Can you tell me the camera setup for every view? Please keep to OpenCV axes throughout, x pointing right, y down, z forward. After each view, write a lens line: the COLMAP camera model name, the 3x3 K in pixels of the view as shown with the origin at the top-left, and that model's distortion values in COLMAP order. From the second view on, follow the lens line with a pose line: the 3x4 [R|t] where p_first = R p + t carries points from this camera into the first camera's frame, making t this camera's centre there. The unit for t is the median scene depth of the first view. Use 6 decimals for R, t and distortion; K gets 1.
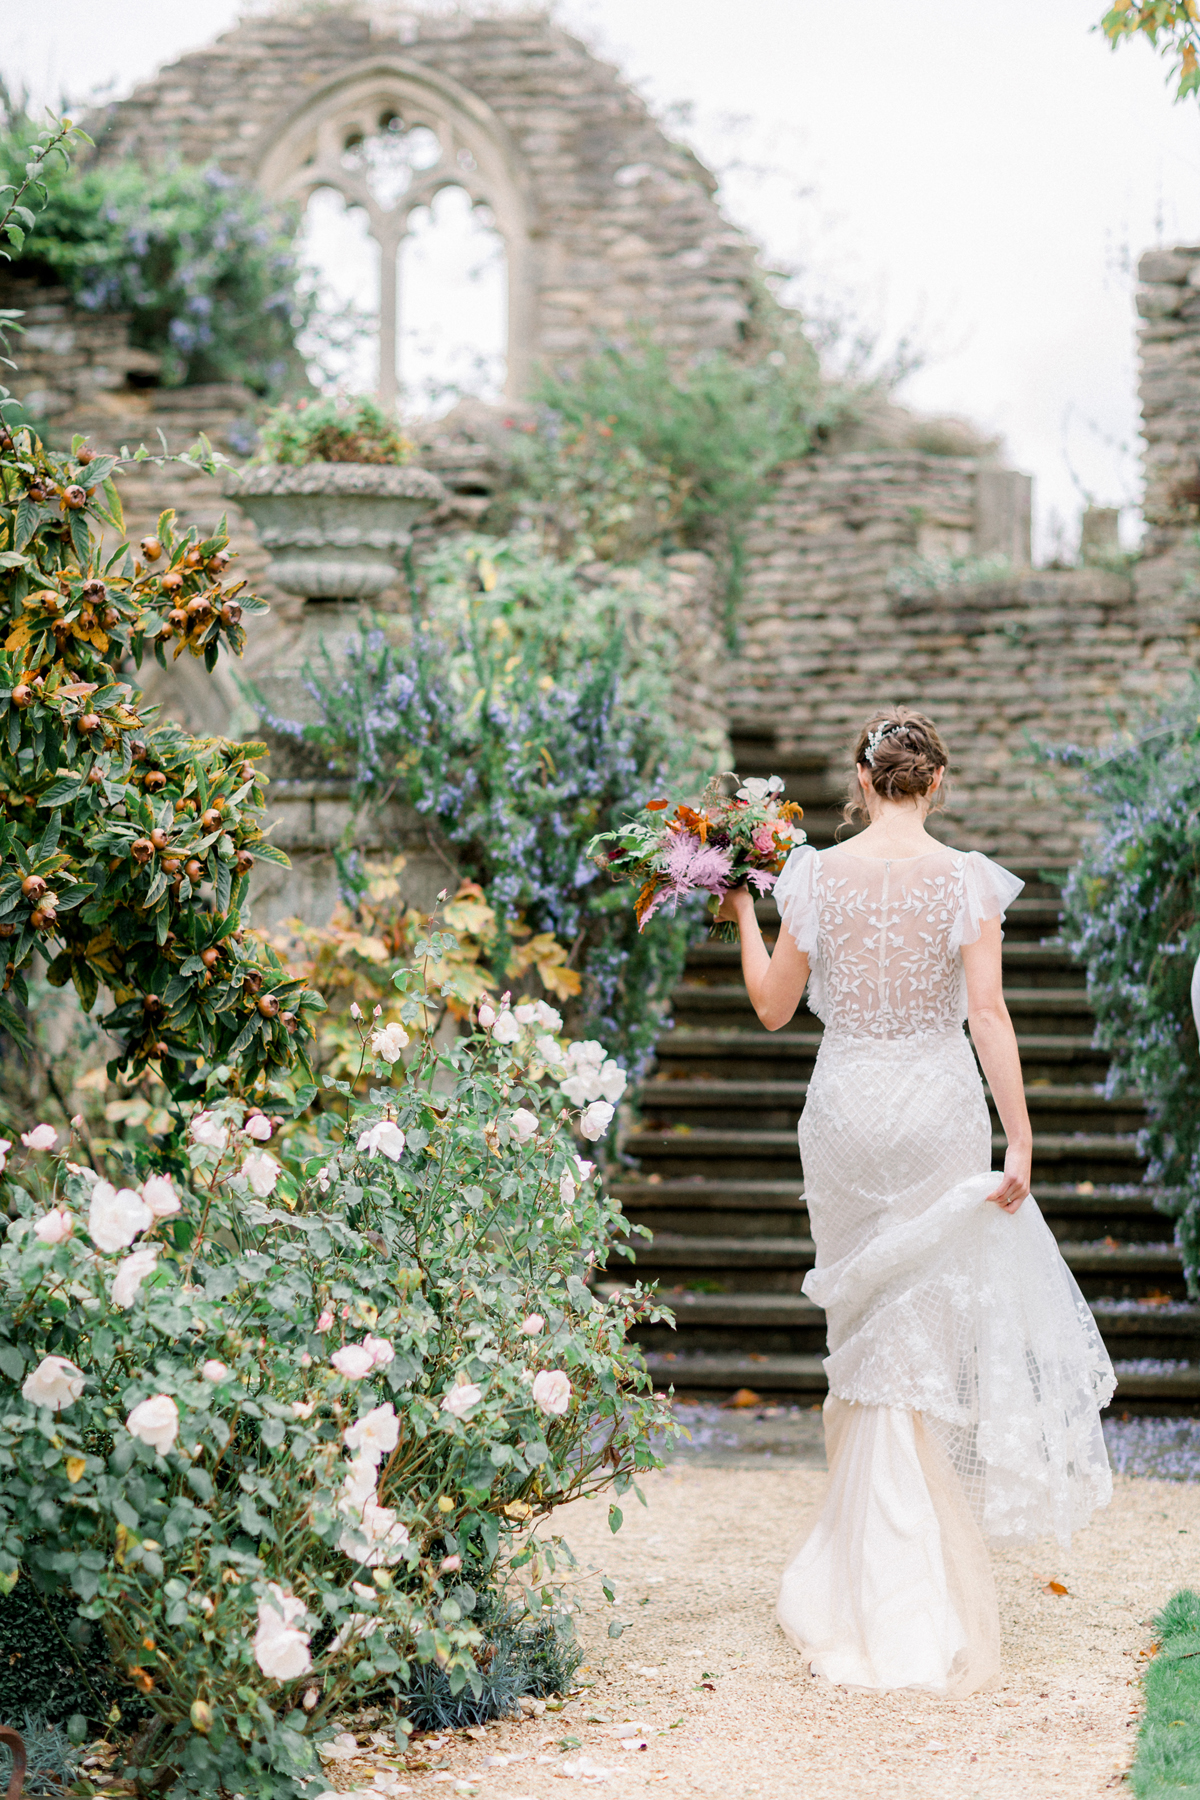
lens RADIAL K [[4468.5, 0, 502.2], [0, 4468.5, 901.5], [0, 0, 1]] dist [0.087813, 0.121032]
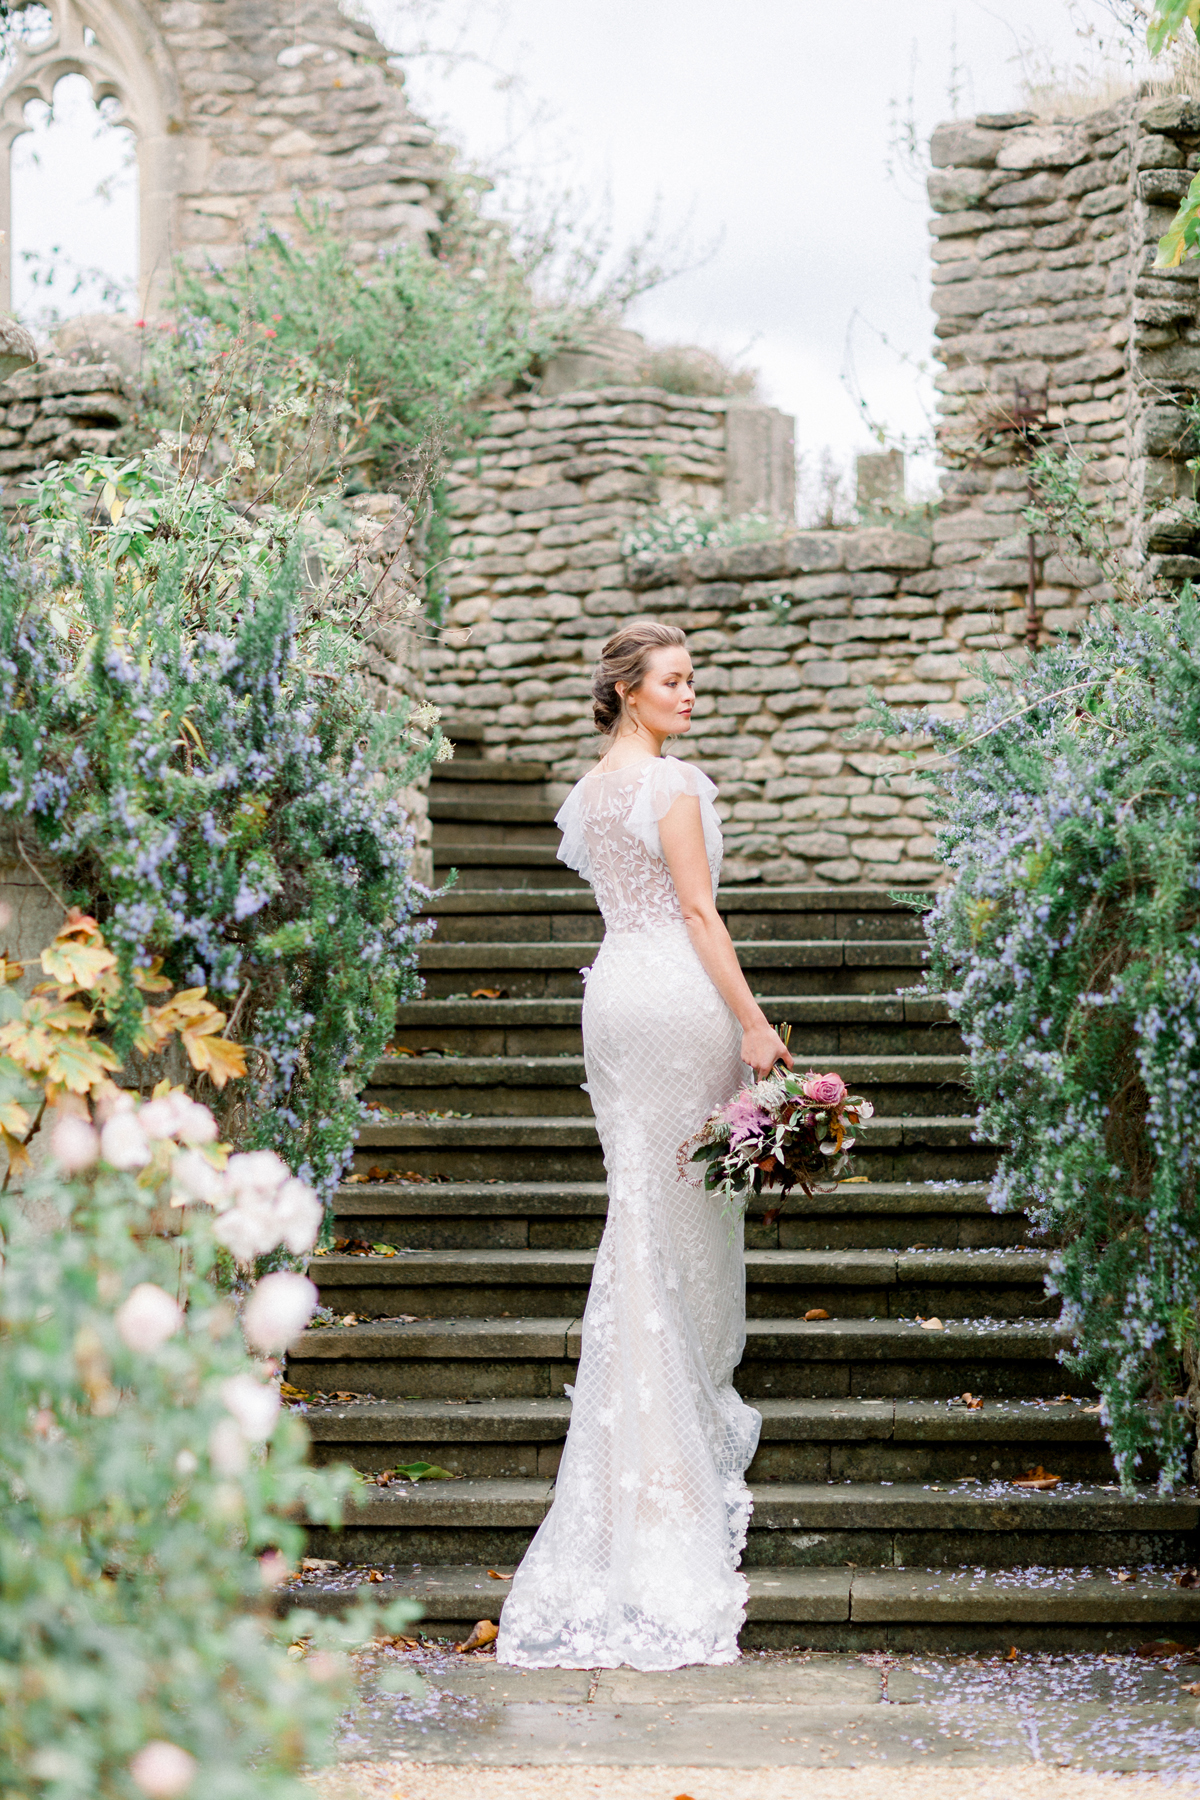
lens RADIAL K [[4468.5, 0, 502.2], [0, 4468.5, 901.5], [0, 0, 1]] dist [0.087813, 0.121032]
pose [[0.997067, -0.010782, 0.075764, 0.005038], [0.011709, 0.999862, -0.011802, 0.002491], [-0.075626, 0.012655, 0.997056, 0.306913]]
